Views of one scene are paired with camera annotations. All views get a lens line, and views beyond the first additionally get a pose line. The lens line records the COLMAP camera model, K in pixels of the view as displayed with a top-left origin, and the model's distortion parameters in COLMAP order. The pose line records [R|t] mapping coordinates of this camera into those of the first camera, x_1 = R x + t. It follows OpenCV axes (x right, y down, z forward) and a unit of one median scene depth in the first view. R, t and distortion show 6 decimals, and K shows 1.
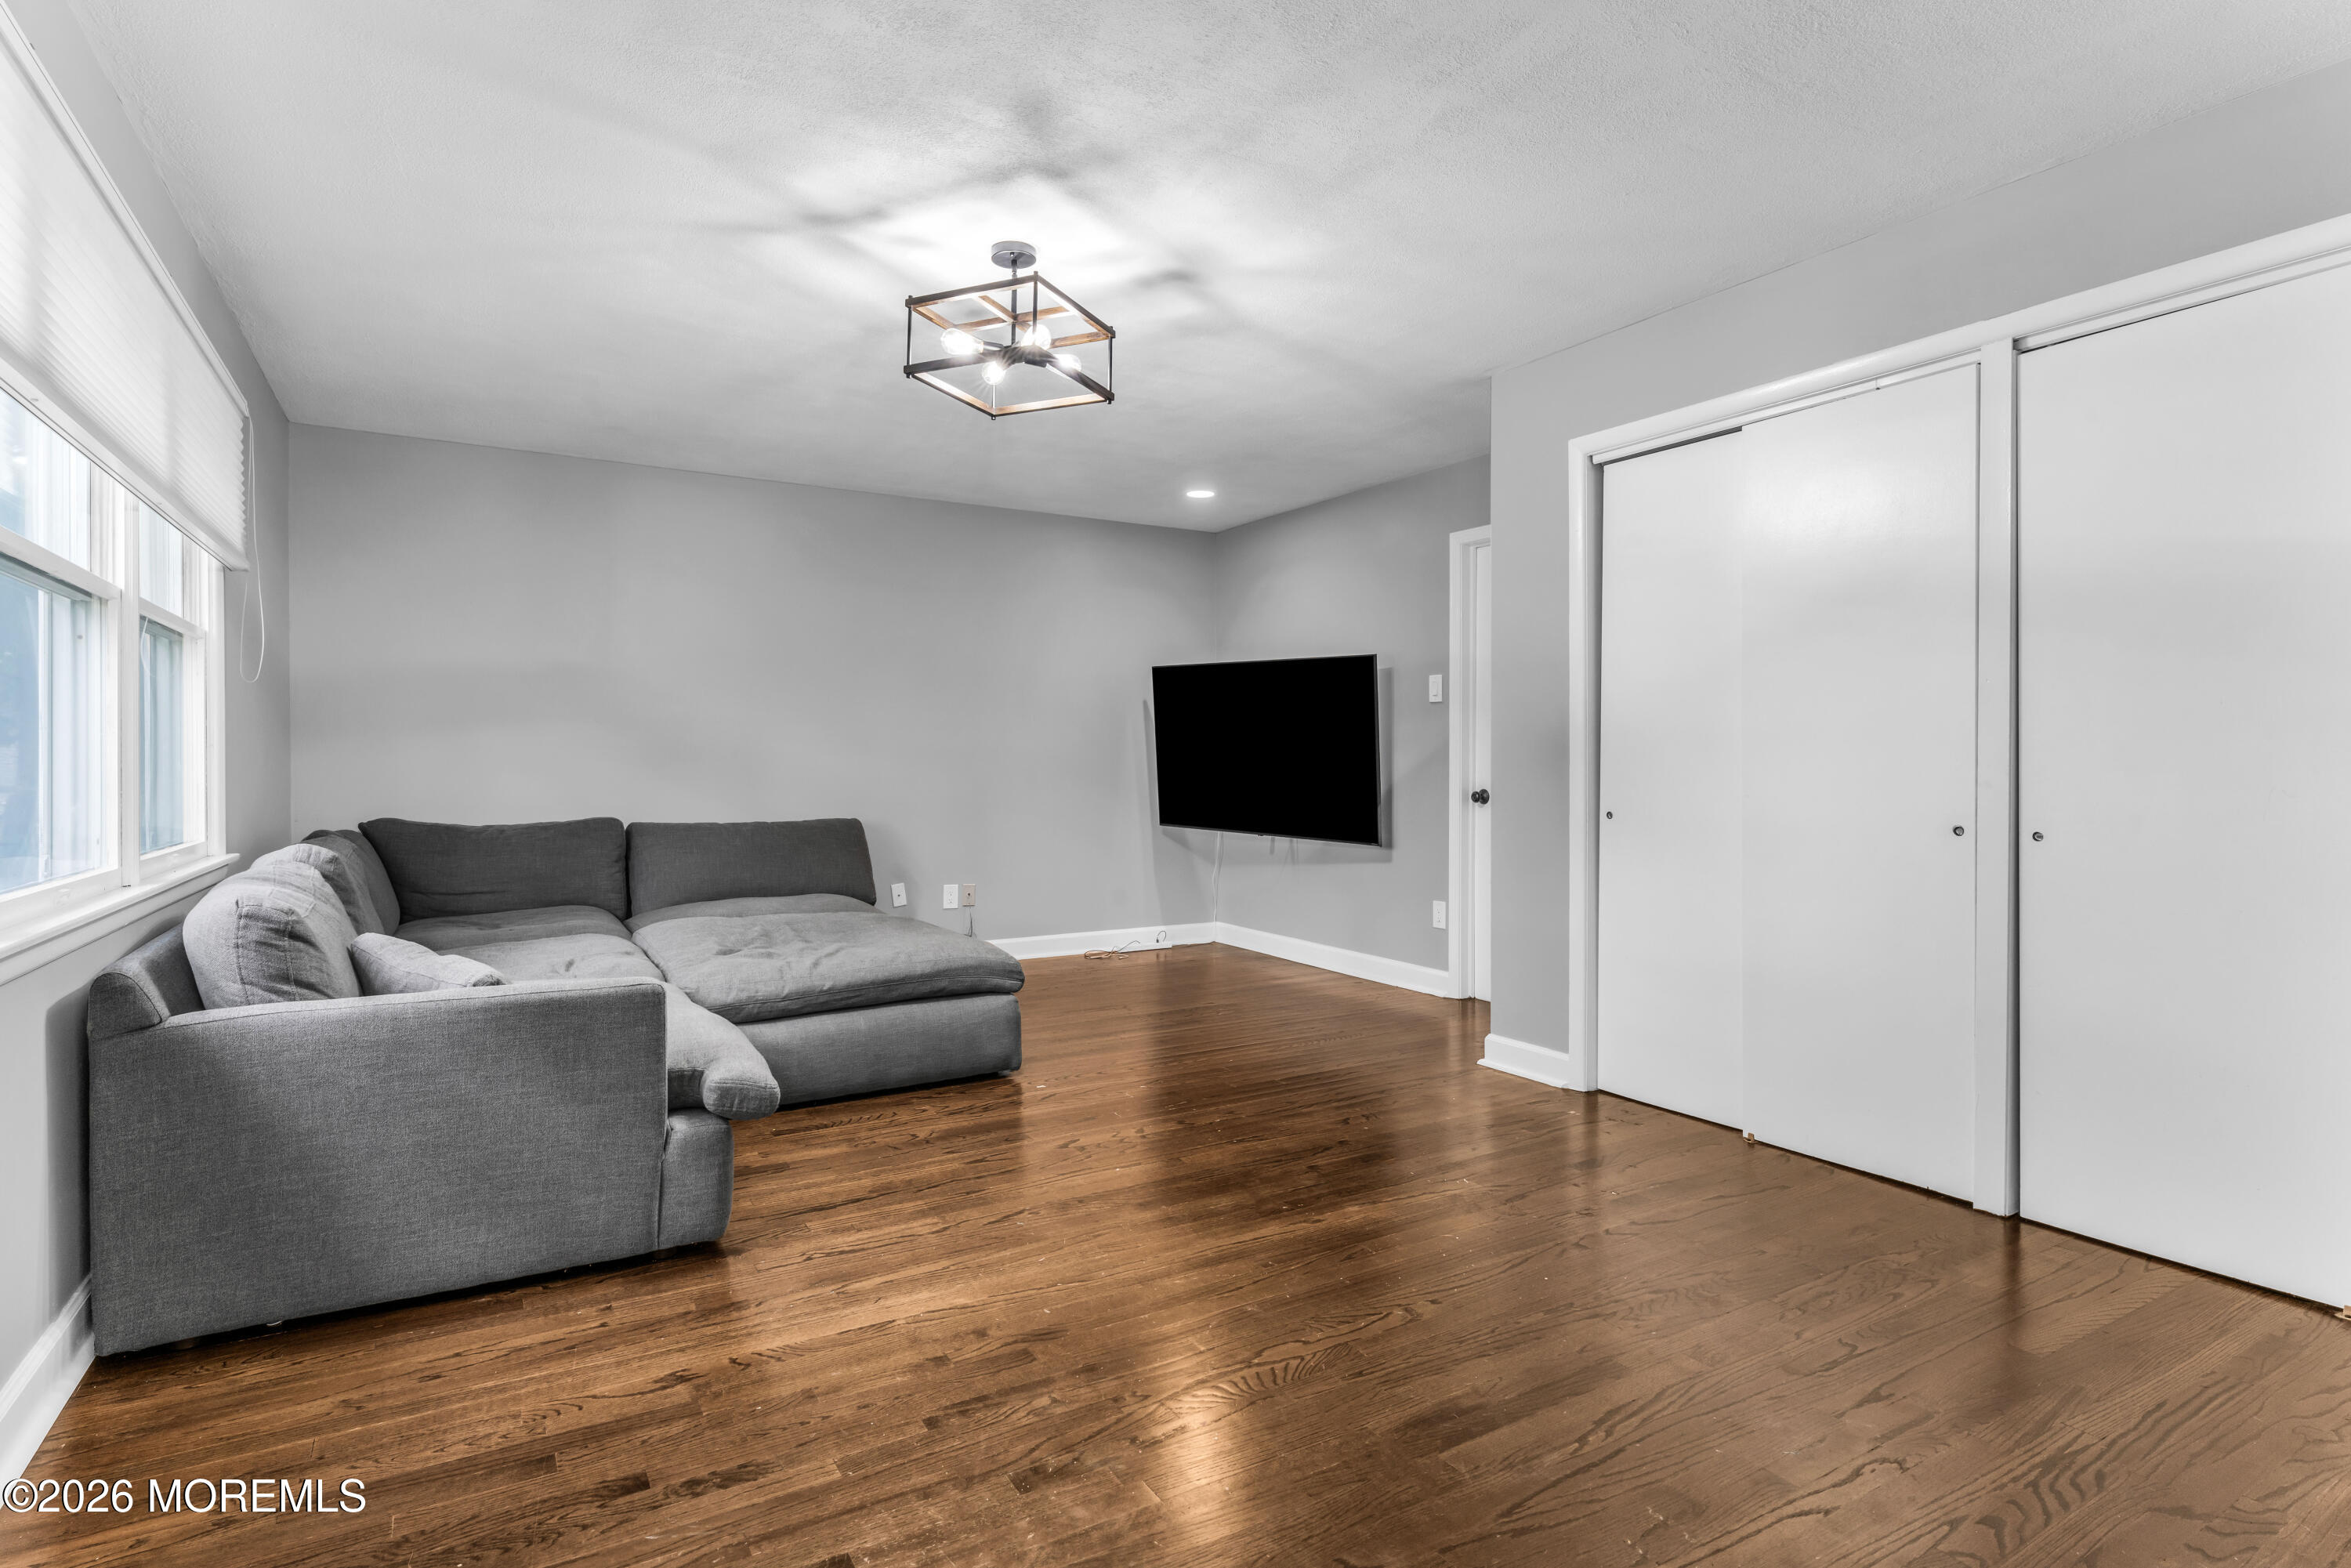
lens RADIAL K [[1200.8, 0, 1199.8], [0, 1200.8, 771.6], [0, 0, 1]] dist [0.000038, 0.000563]
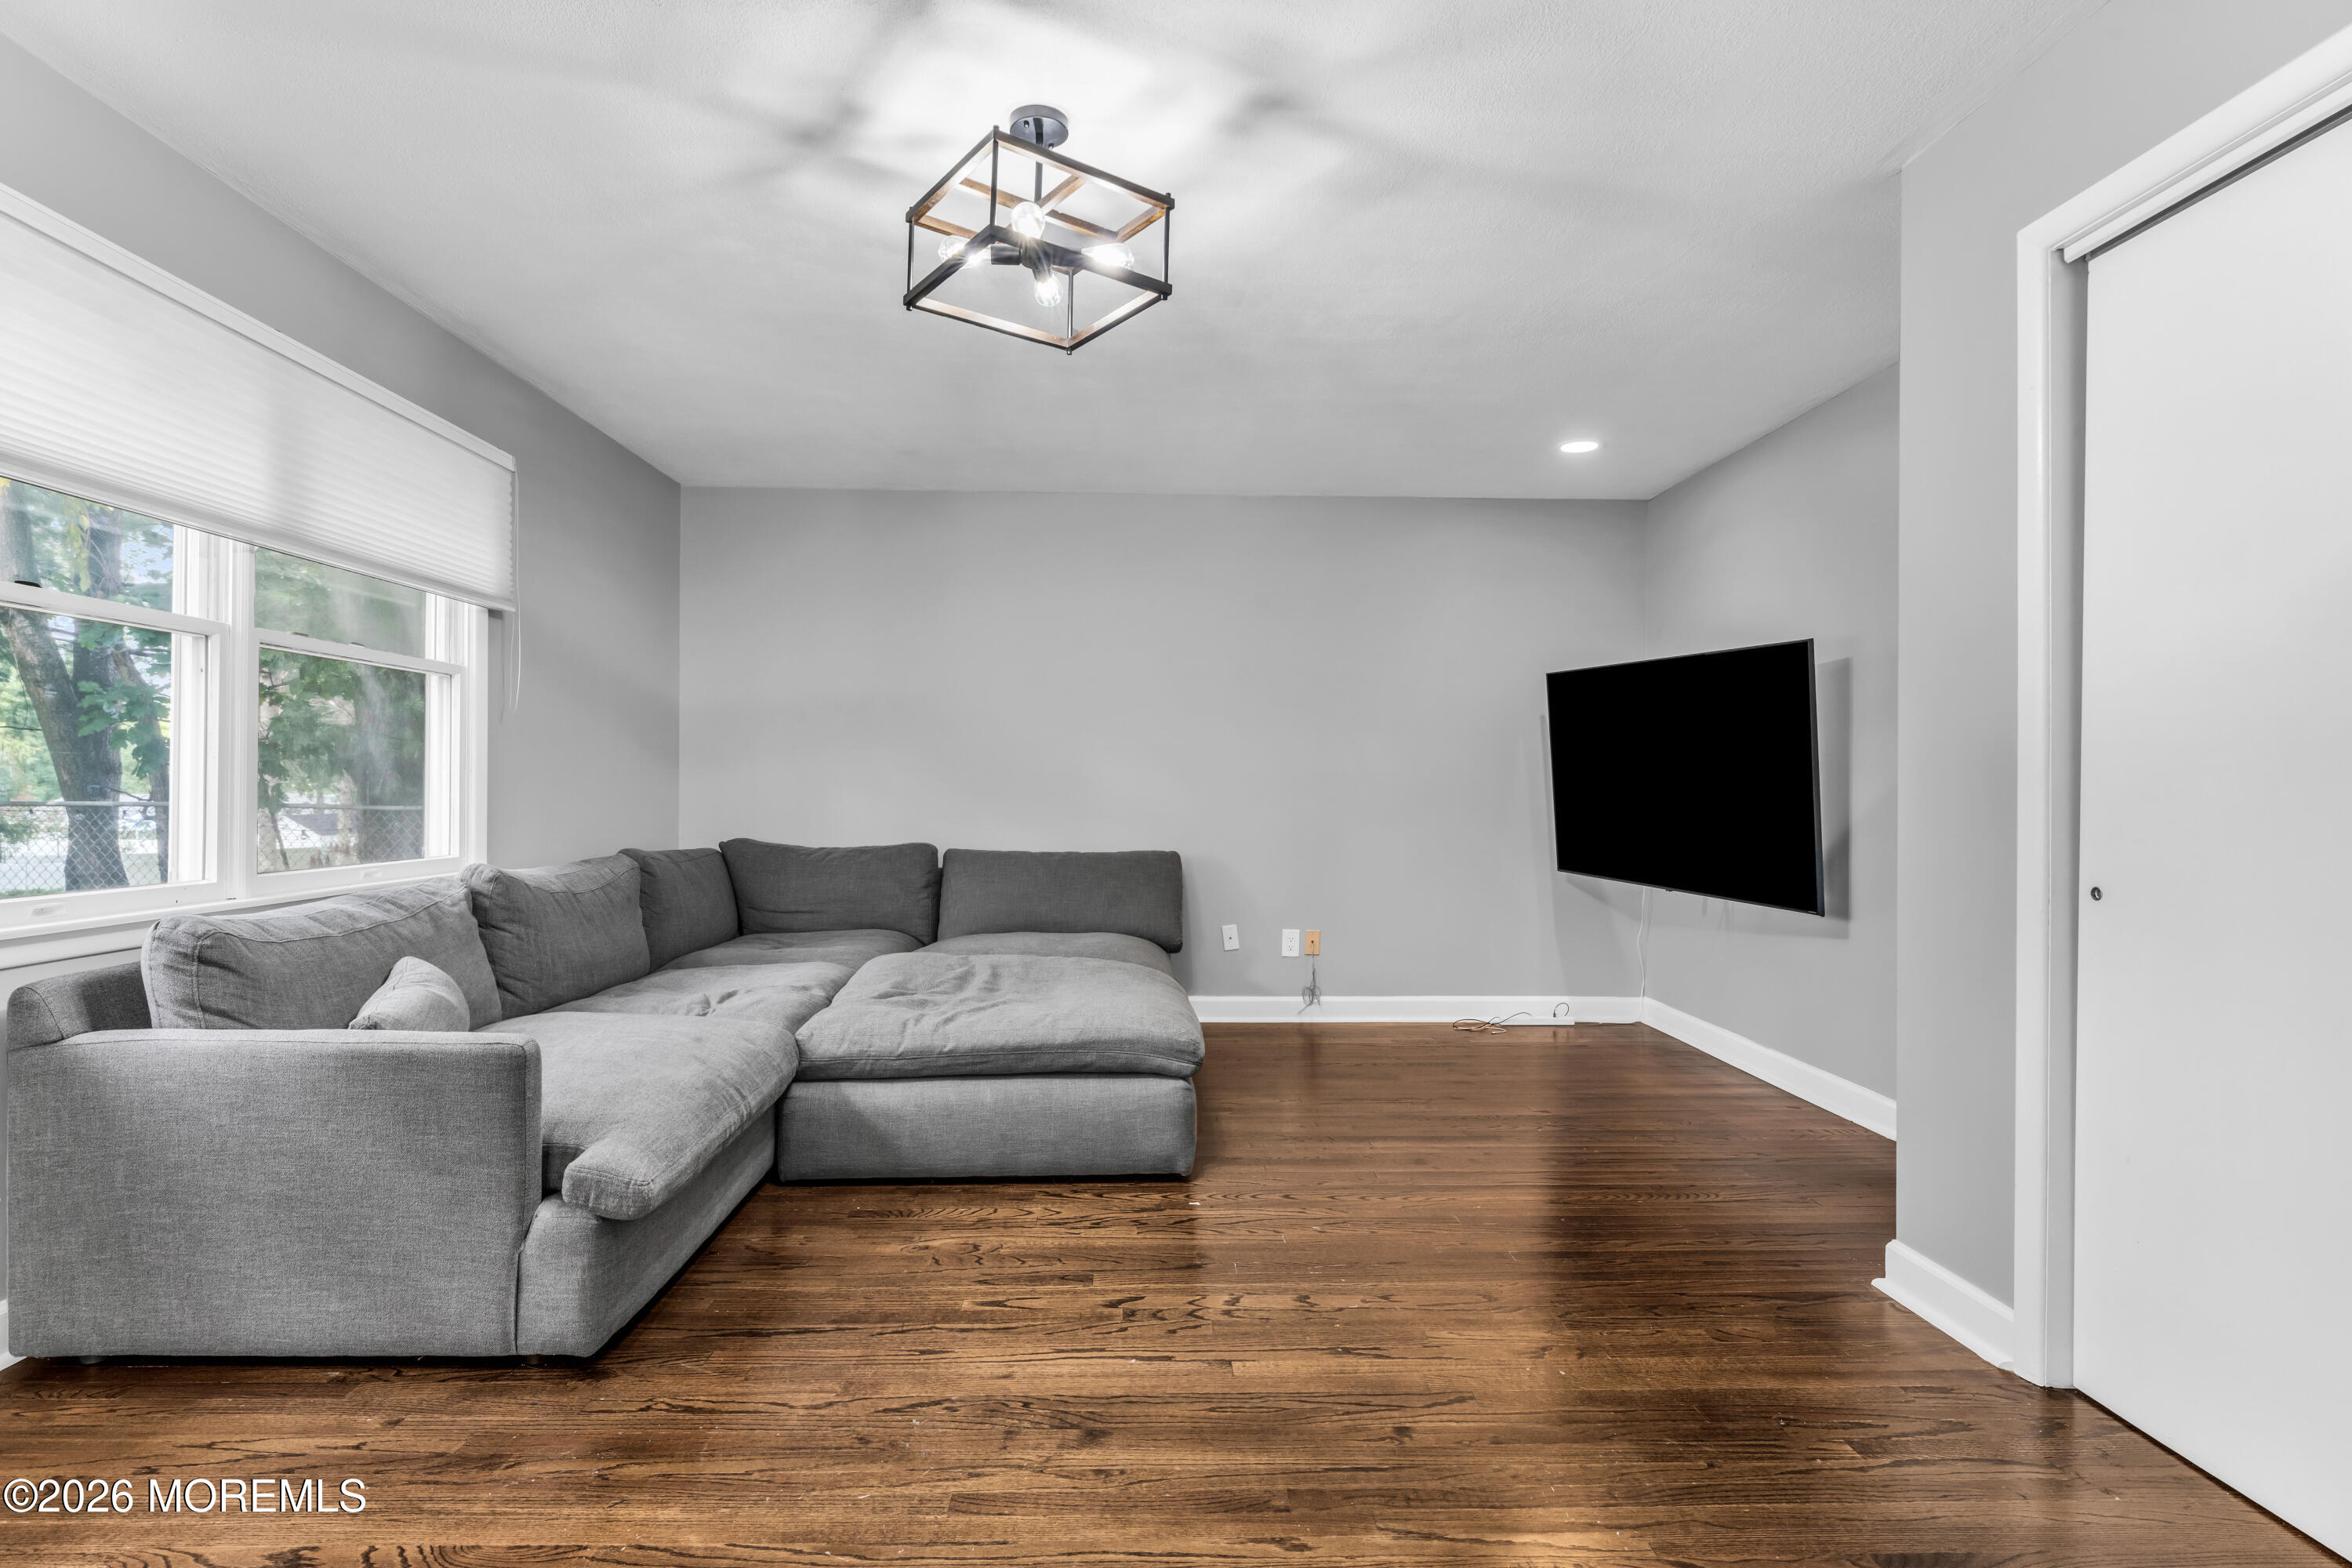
lens RADIAL K [[1201.4, 0, 1159.7], [0, 1201.4, 788.3], [0, 0, 1]] dist [0.000038, 0.000563]
pose [[0.868431, 0.005734, -0.495776, 0.242712], [-0.010628, 0.999919, -0.007051, -0.003461], [0.495695, 0.011392, 0.868422, 0.312392]]
